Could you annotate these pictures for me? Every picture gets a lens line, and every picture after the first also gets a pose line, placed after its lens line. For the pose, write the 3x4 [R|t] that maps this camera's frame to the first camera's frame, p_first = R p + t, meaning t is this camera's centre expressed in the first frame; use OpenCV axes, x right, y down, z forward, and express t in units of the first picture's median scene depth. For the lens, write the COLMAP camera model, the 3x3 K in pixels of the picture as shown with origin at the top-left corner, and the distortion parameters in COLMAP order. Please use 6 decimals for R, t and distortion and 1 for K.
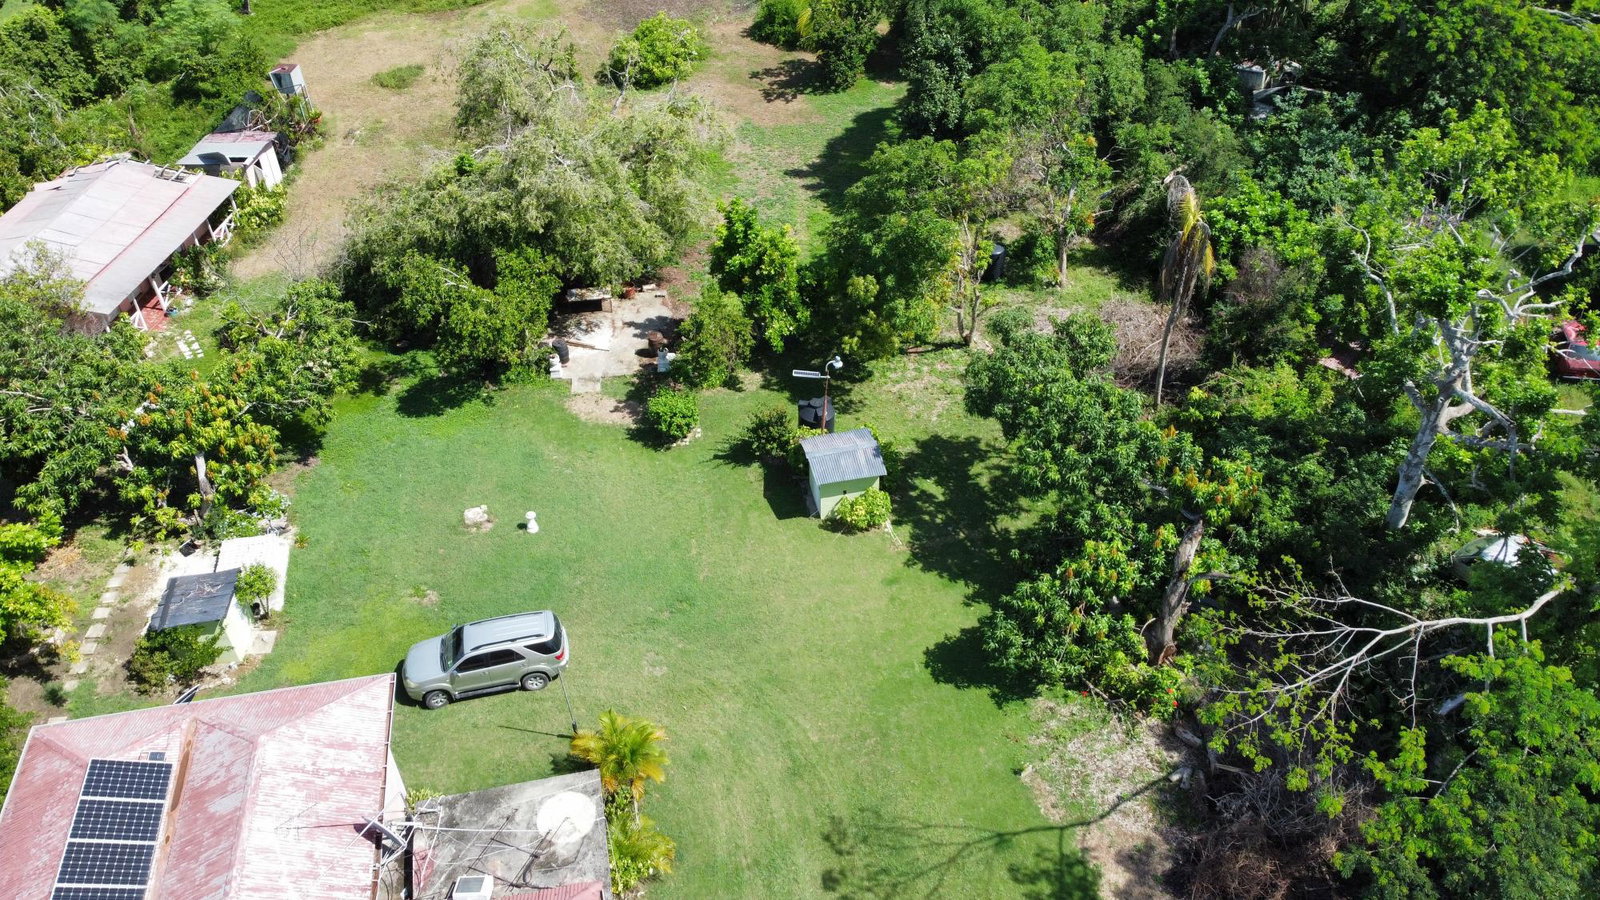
lens RADIAL K [[1218.7, 0, 798.9], [0, 1218.7, 434.7], [0, 0, 1]] dist [0.004735, -0.007013]
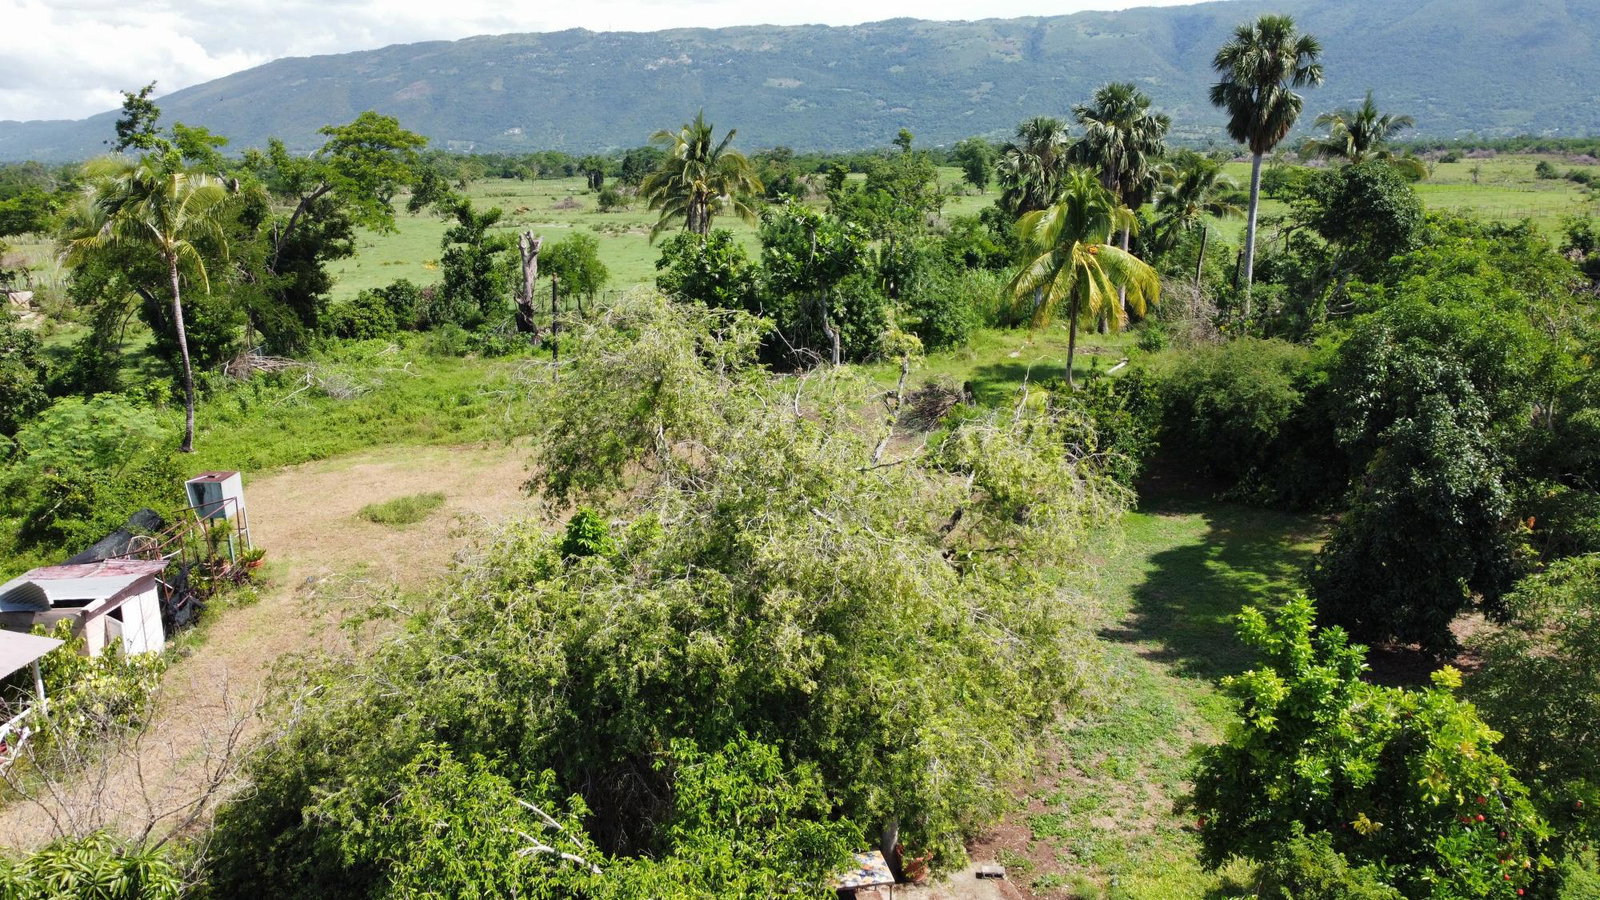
lens RADIAL K [[1218.7, 0, 797.9], [0, 1218.7, 439.9], [0, 0, 1]] dist [0.004735, -0.007013]
pose [[0.999572, -0.008602, 0.027953, -0.213192], [0.019907, 0.900303, -0.434808, -0.074946], [-0.021426, 0.435179, 0.900089, 0.623245]]
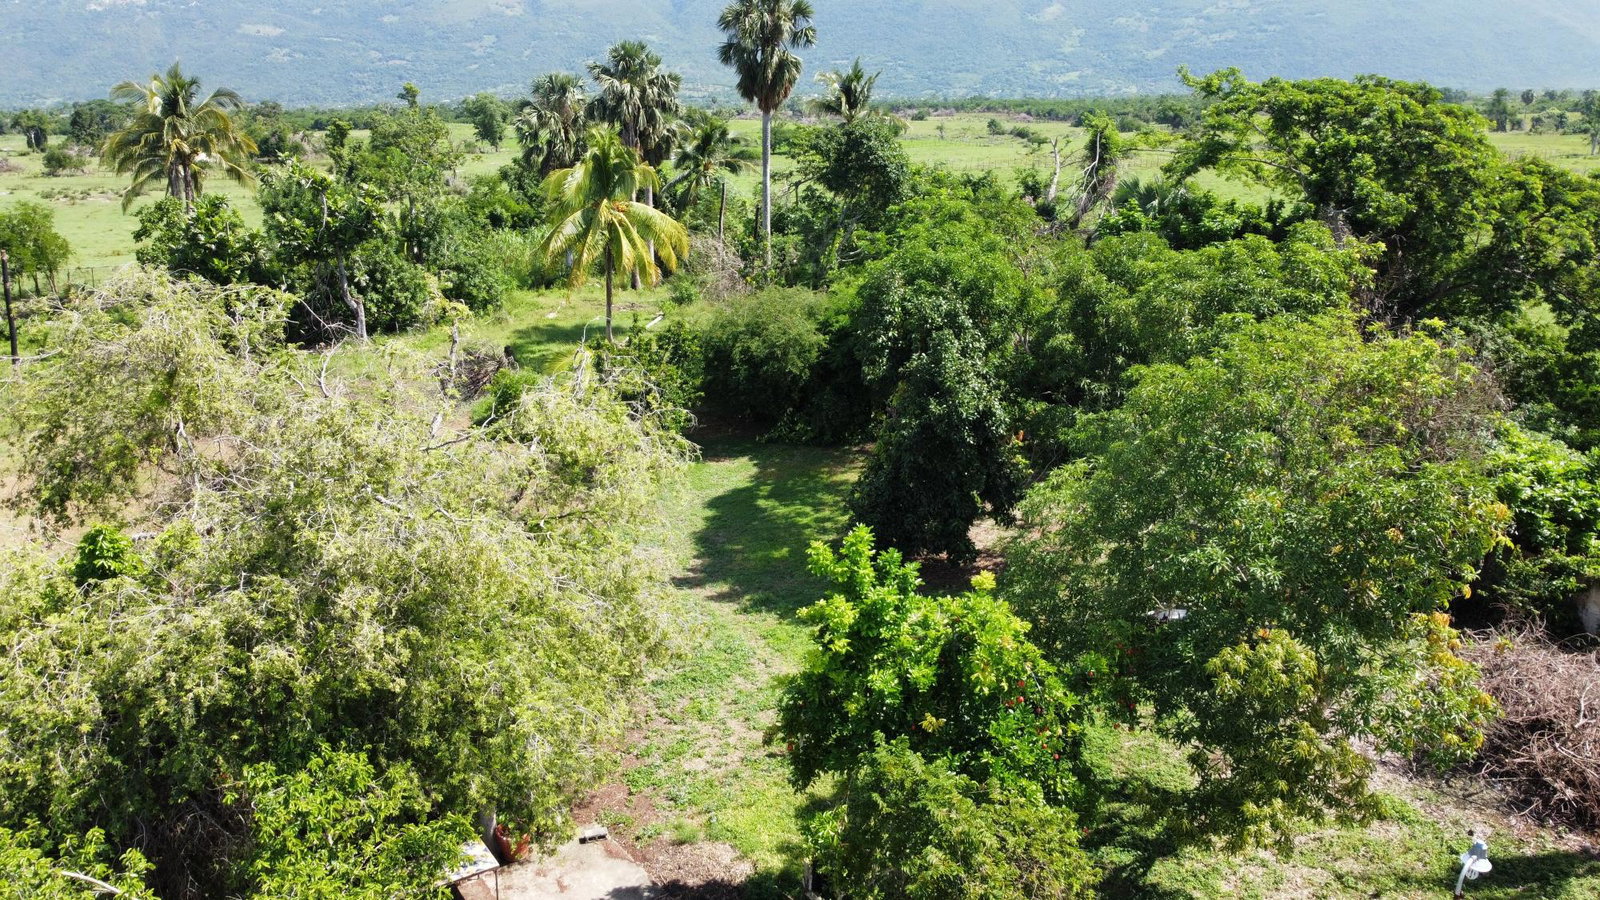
lens RADIAL K [[1218.7, 0, 799.7], [0, 1218.7, 437.8], [0, 0, 1]] dist [0.004735, -0.007013]
pose [[0.915053, -0.102744, 0.390028, -0.222496], [0.252057, 0.900594, -0.354115, -0.078960], [-0.314873, 0.422344, 0.849989, 0.626236]]
